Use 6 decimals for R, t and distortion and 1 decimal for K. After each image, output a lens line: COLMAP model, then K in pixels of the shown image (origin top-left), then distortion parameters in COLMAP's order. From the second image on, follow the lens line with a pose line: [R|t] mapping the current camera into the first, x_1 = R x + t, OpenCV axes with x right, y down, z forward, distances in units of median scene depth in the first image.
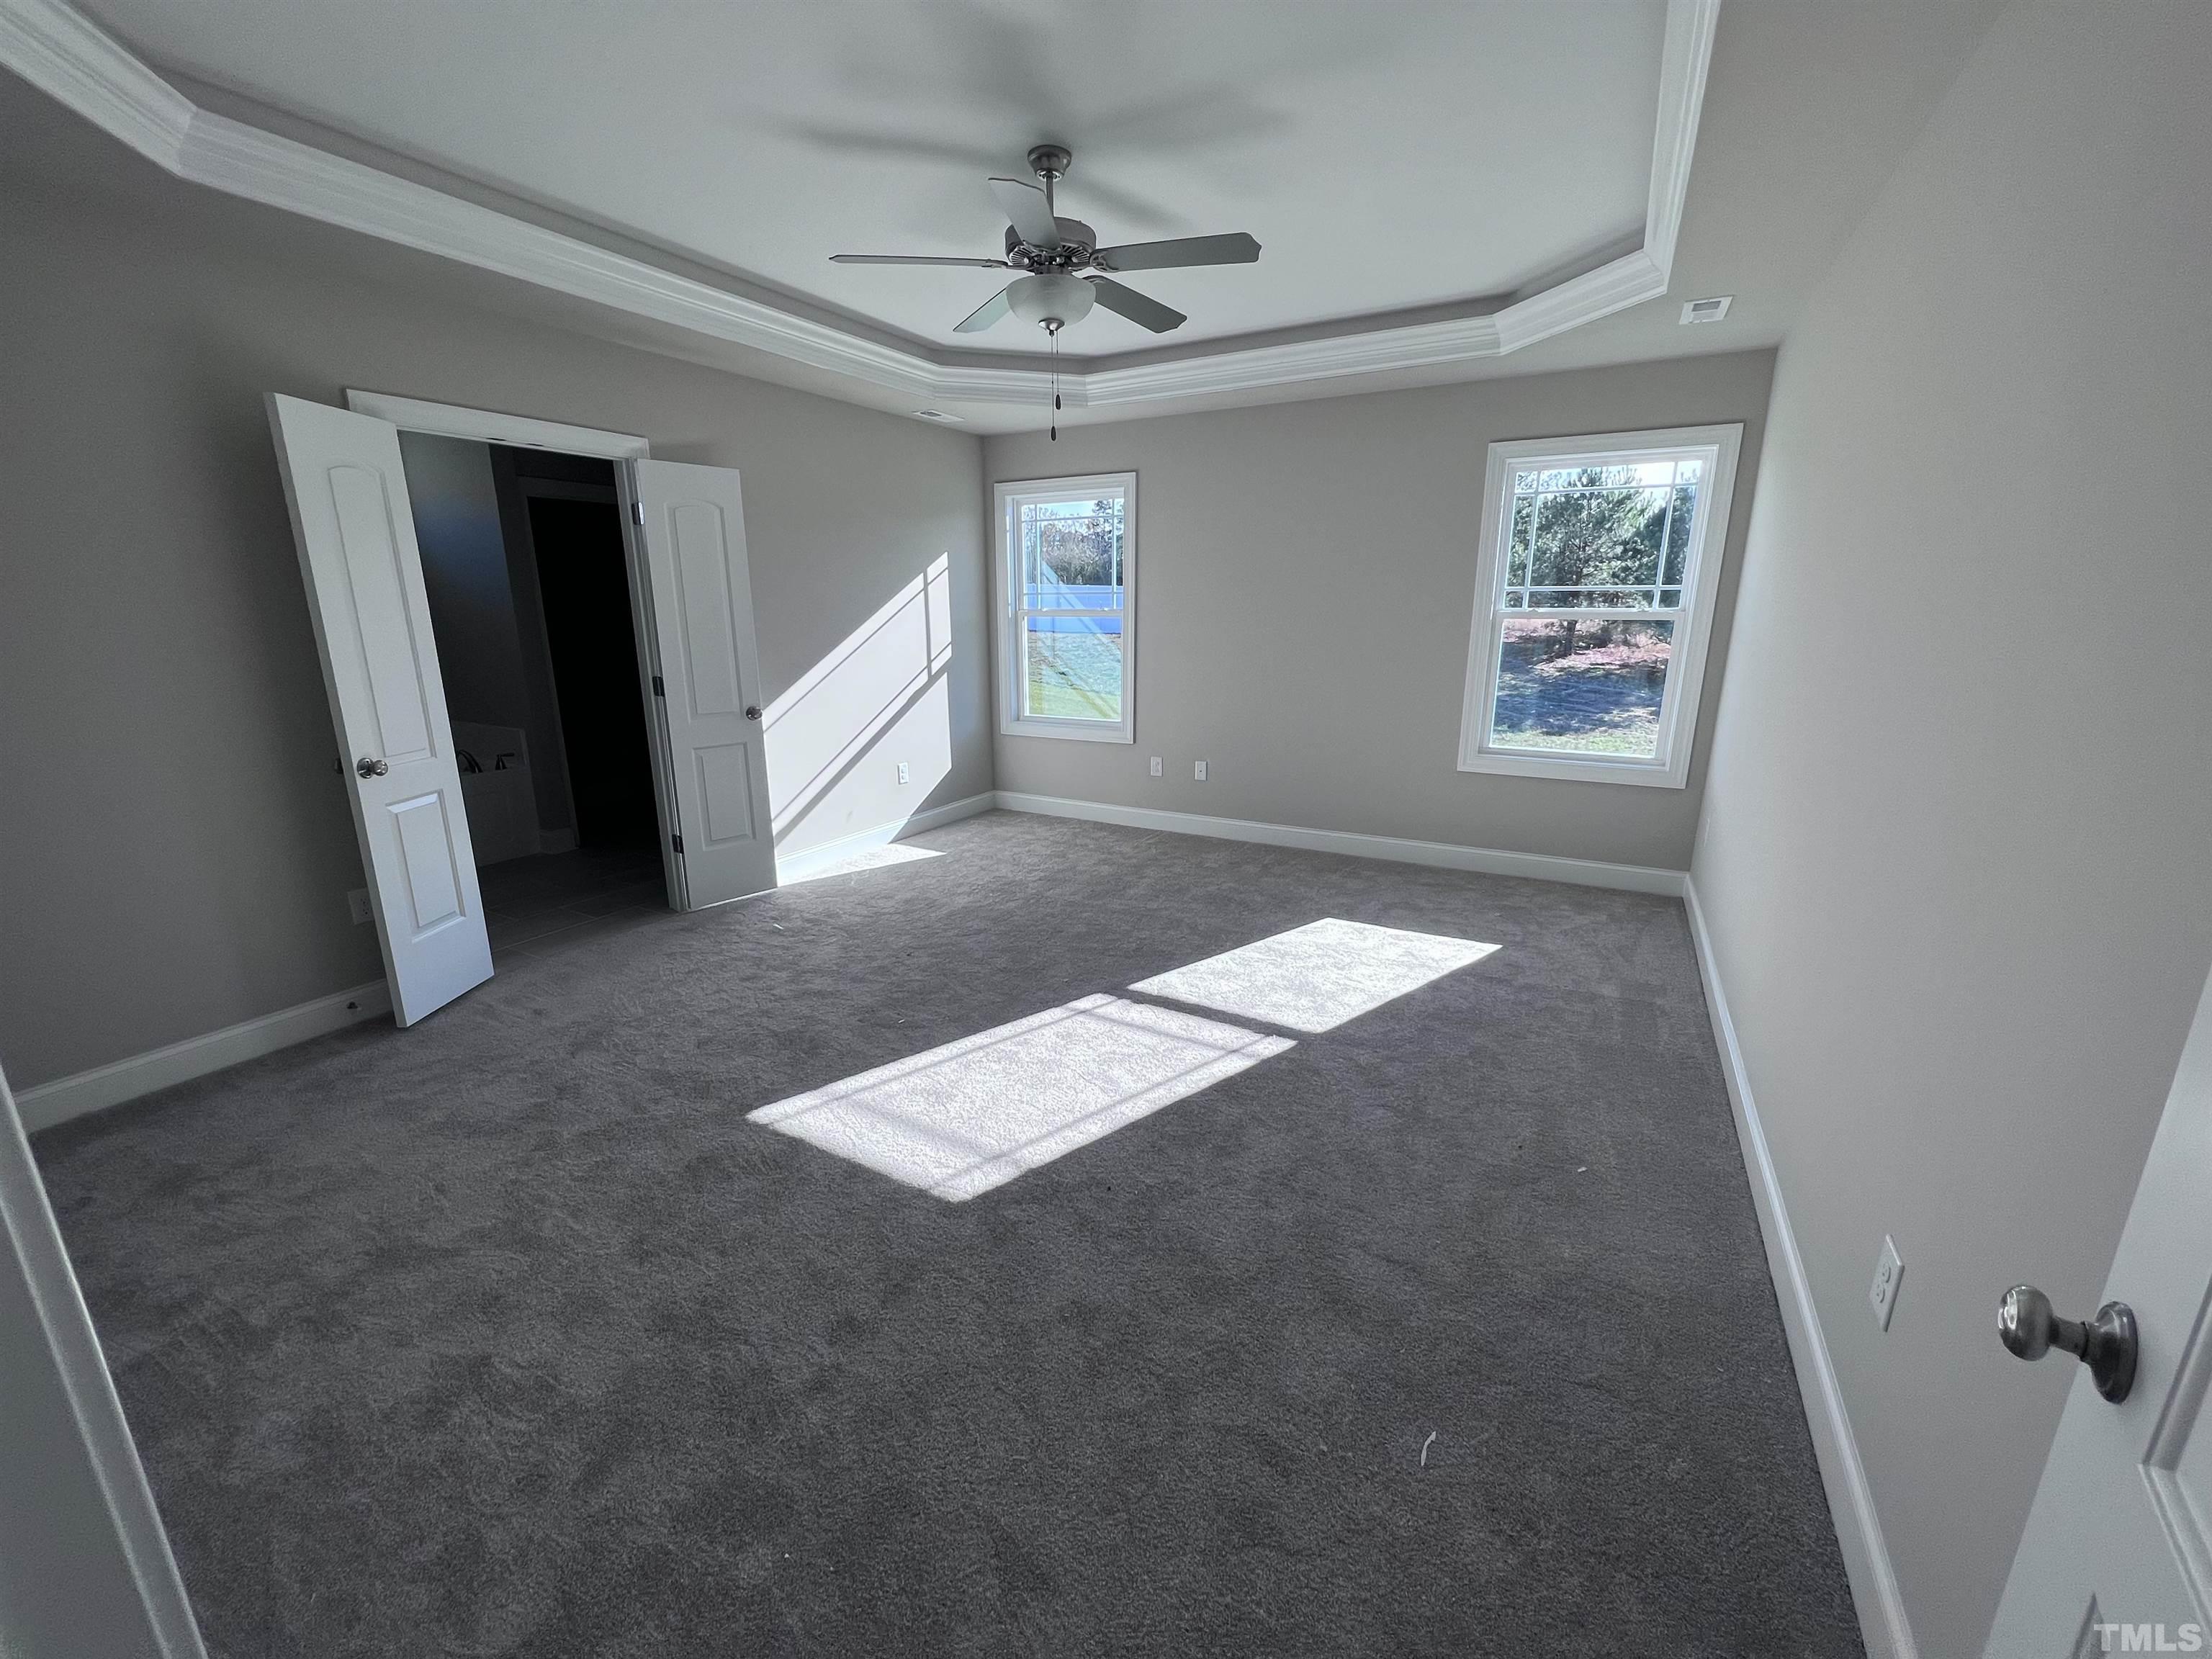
lens RADIAL K [[895.9, 0, 1104.3], [0, 895.9, 831.4], [0, 0, 1]] dist [0.000199, 0.000459]
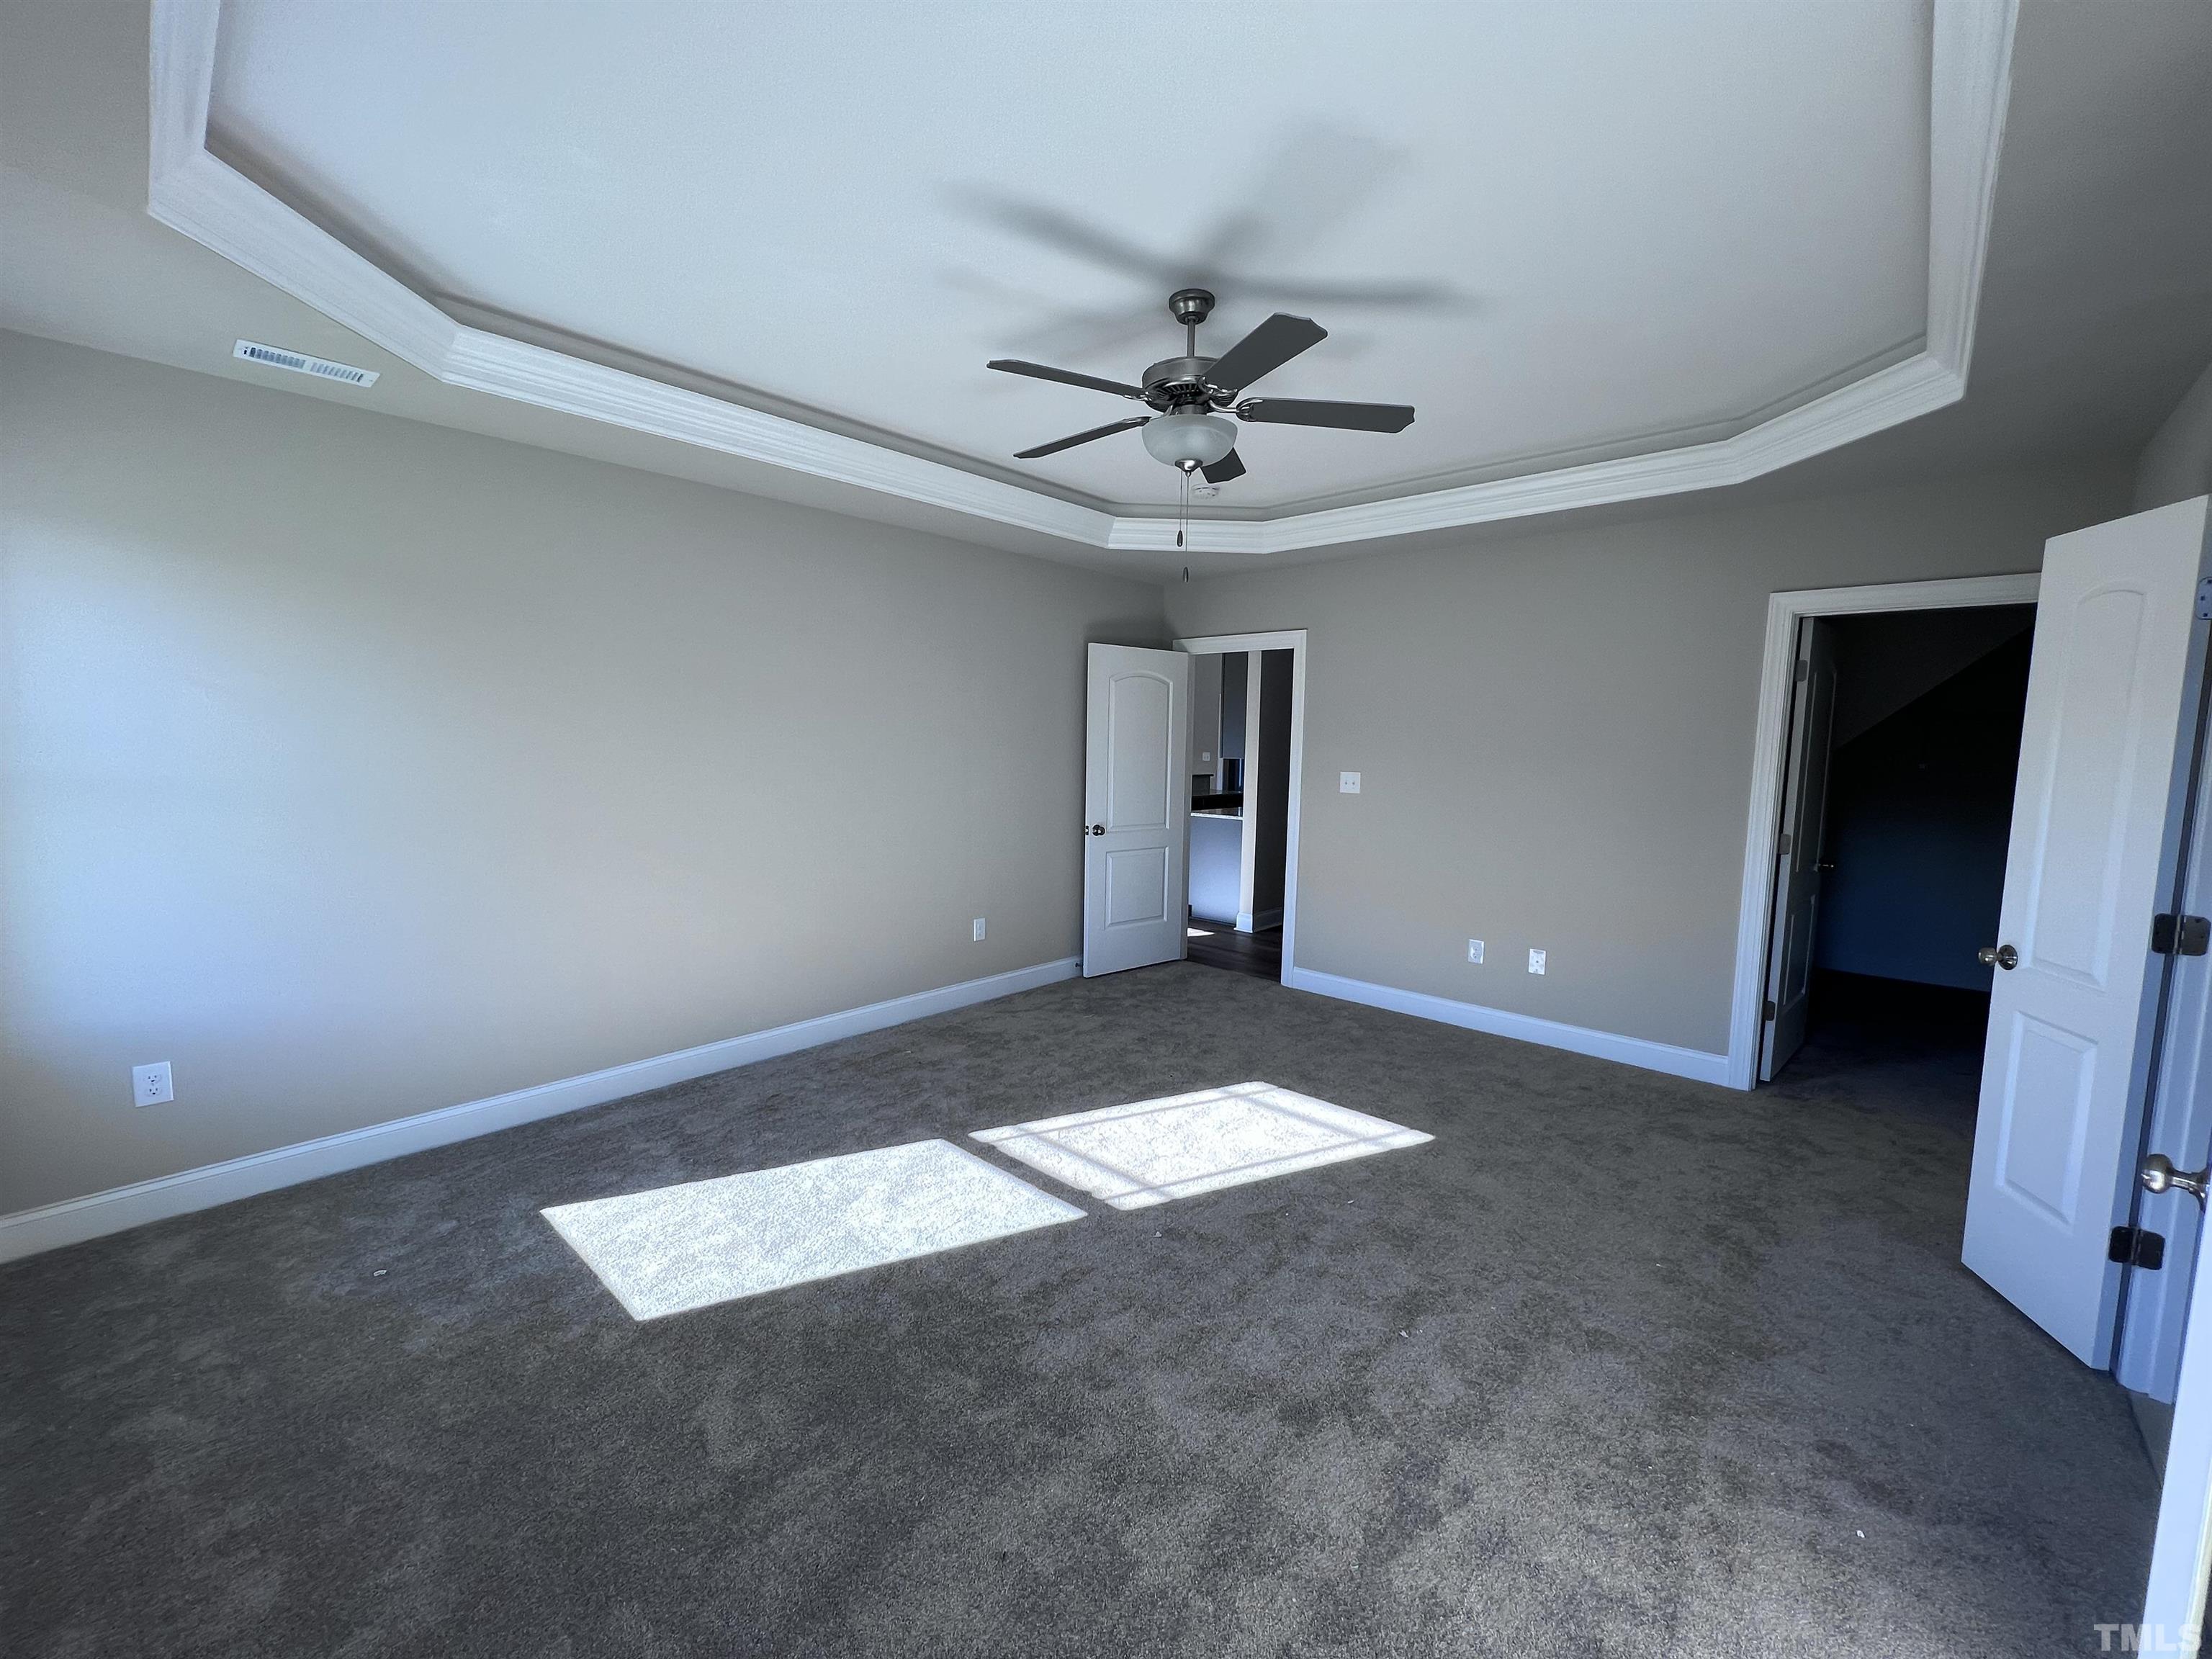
lens RADIAL K [[895.9, 0, 1104.3], [0, 895.9, 831.4], [0, 0, 1]] dist [0.000199, 0.000459]
pose [[-0.972519, -0.036748, 0.229906, -0.124100], [0.045450, 0.938503, 0.342266, -0.322265], [-0.228345, 0.343309, -0.911042, 1.219965]]
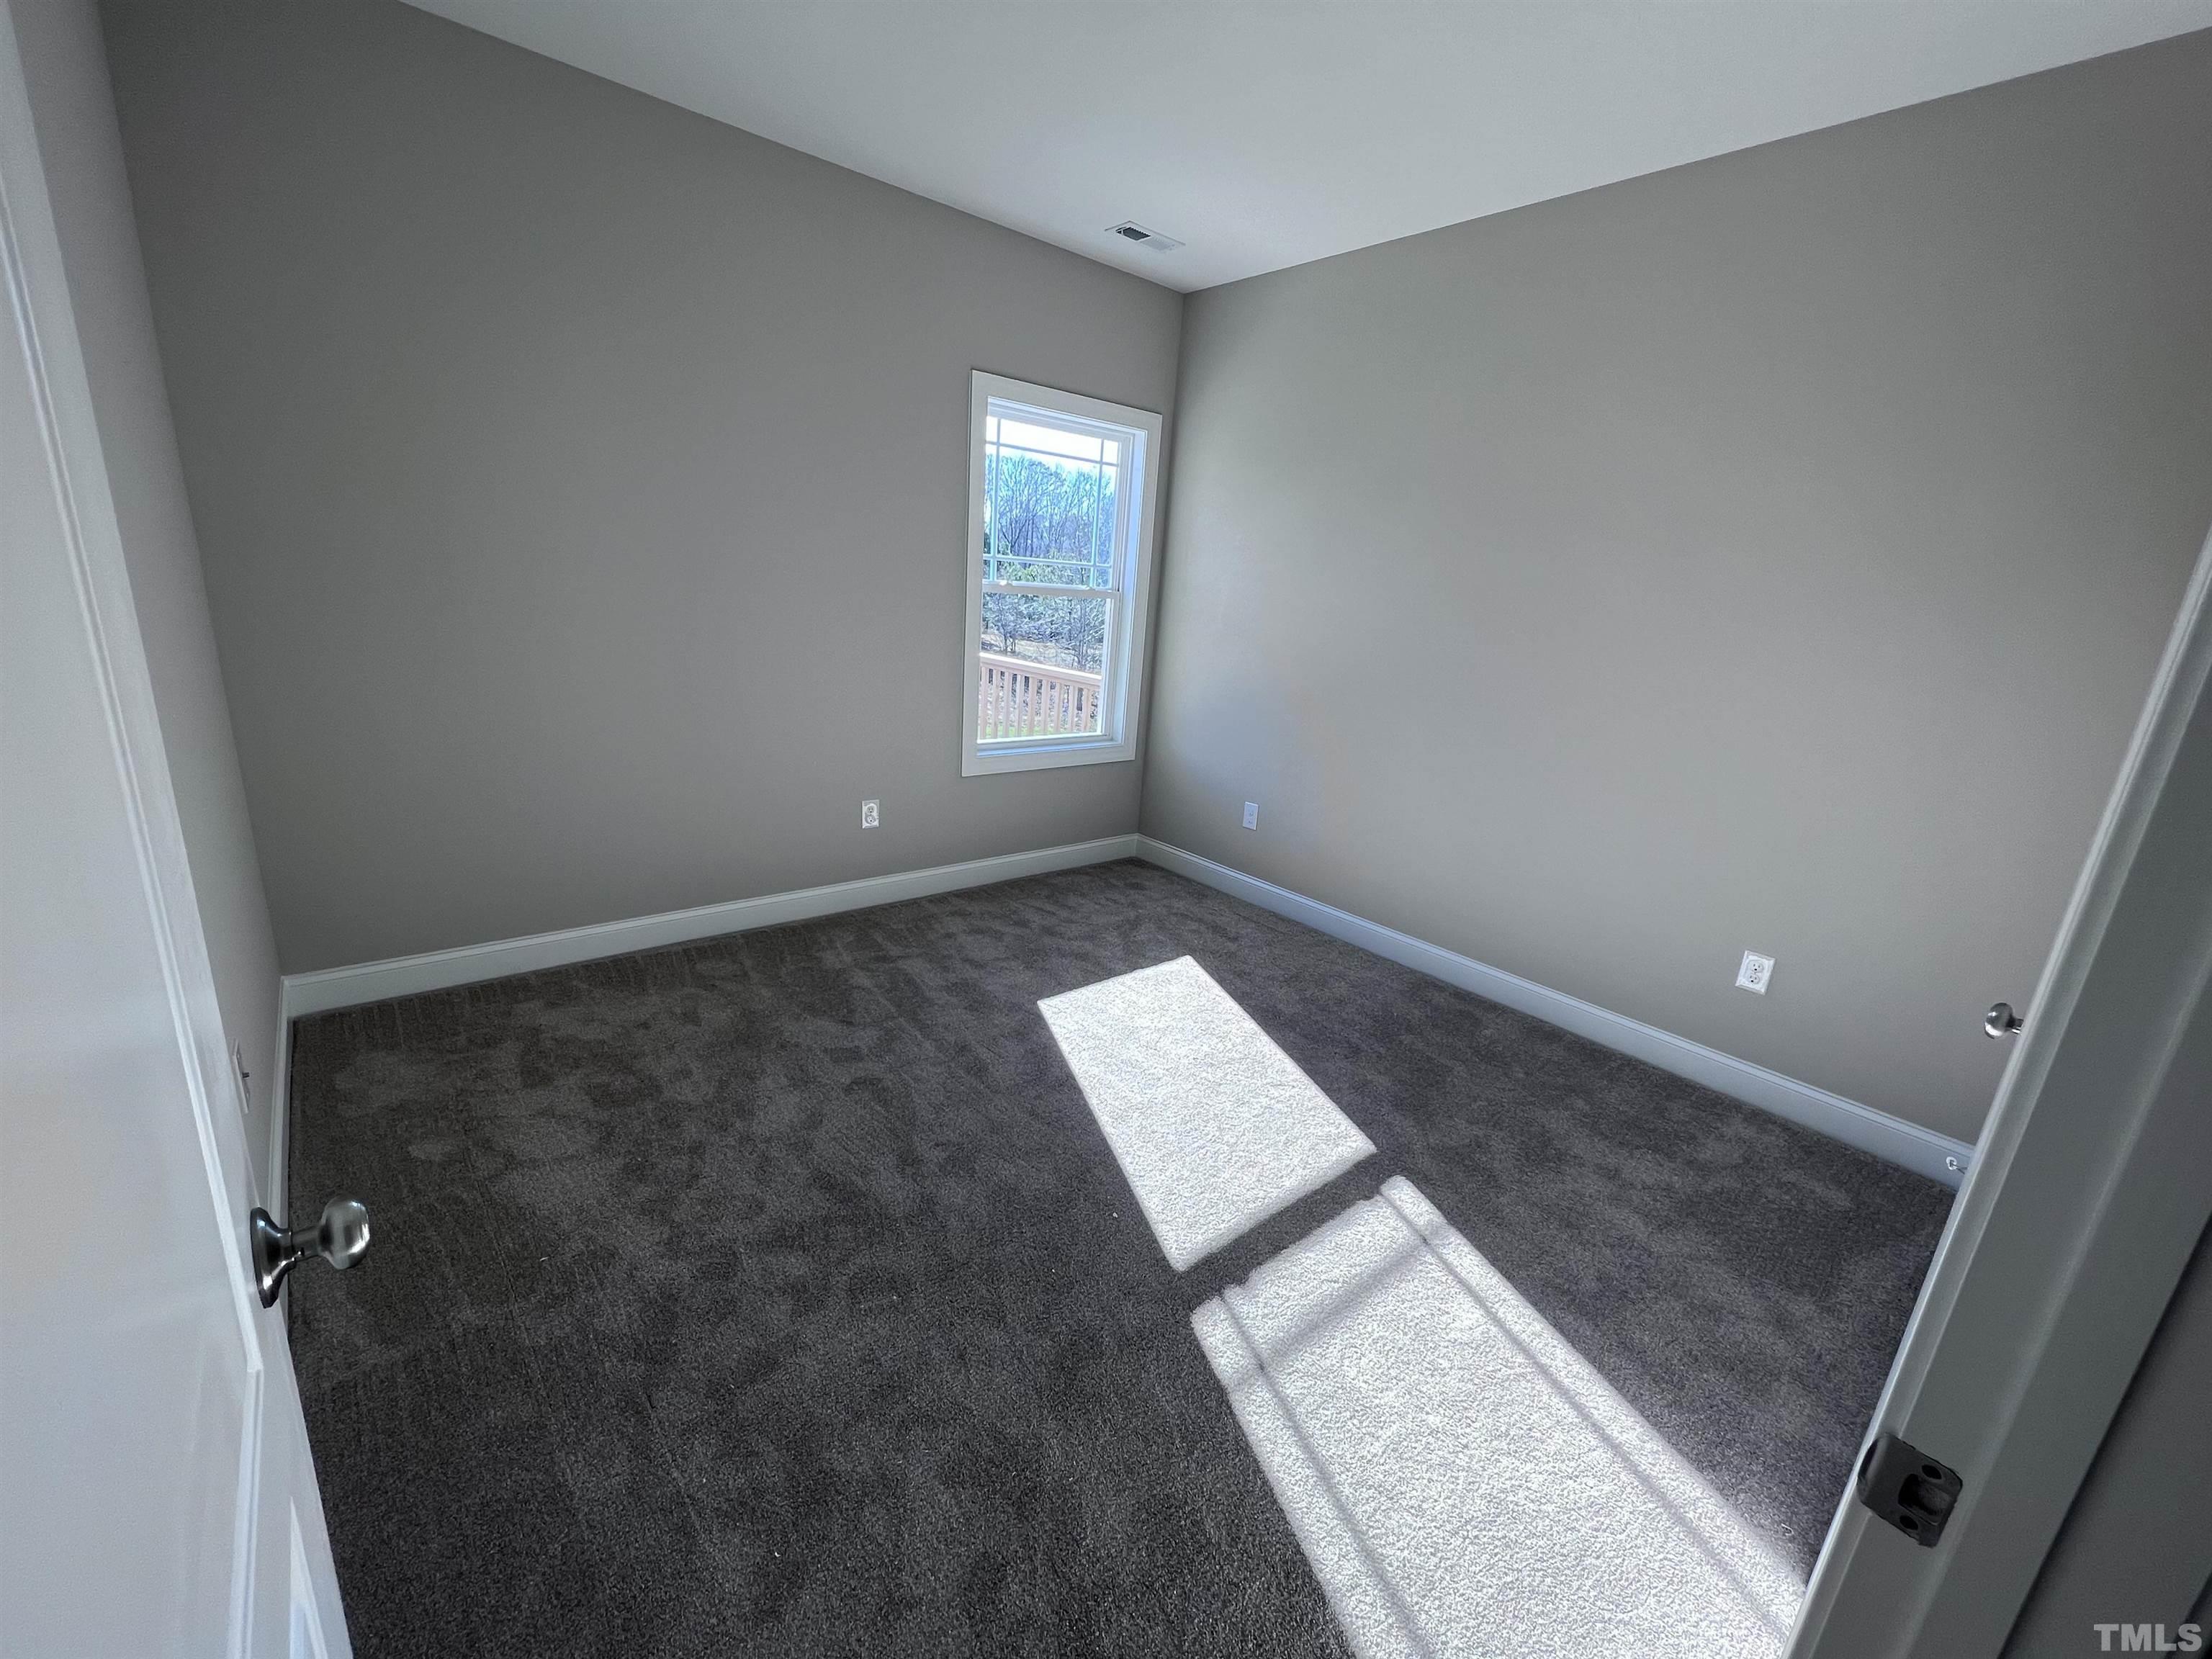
lens RADIAL K [[887.0, 0, 1060.0], [0, 887.0, 831.1], [0, 0, 1]] dist [-0.000065, 0.000081]
pose [[0.362614, -0.228712, 0.903439, -0.327779], [0.179810, 0.968373, 0.172980, -0.149401], [-0.914428, 0.099722, 0.392271, 0.619925]]
